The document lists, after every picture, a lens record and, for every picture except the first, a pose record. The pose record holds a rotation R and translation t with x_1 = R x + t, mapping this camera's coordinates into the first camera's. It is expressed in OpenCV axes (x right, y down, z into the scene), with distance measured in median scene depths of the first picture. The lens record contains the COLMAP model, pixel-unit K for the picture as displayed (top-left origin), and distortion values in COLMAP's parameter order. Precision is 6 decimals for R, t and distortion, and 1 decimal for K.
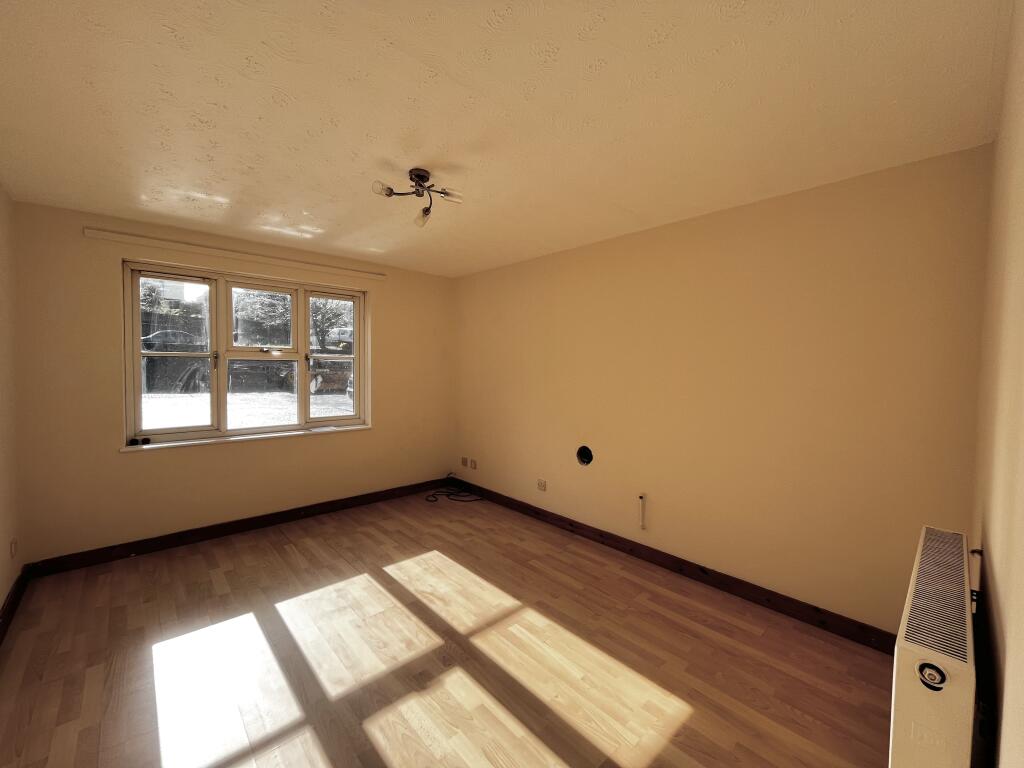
lens RADIAL K [[415.6, 0, 512.0], [0, 415.6, 384.0], [0, 0, 1]] dist [-0.001184, -0.000234]
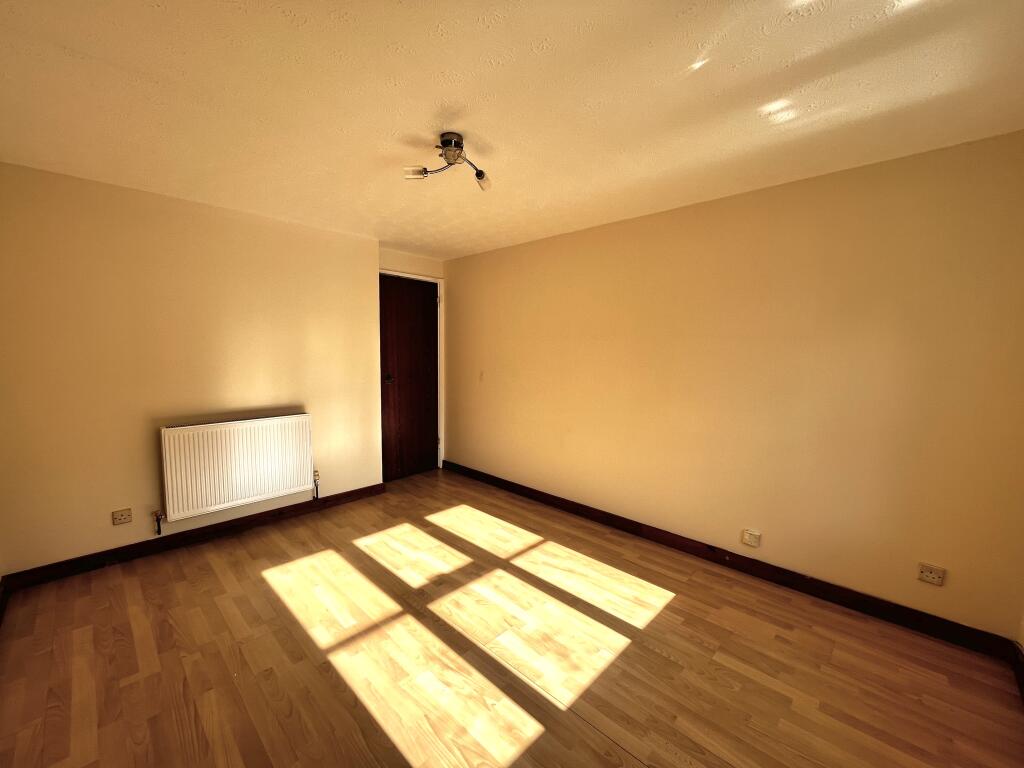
lens RADIAL K [[415.6, 0, 512.0], [0, 415.6, 384.0], [0, 0, 1]] dist [-0.001184, -0.000234]
pose [[-0.997678, -0.022809, -0.064173, -0.283448], [-0.030870, 0.991350, 0.127561, -0.088835], [0.060708, 0.129246, -0.989753, 1.862387]]
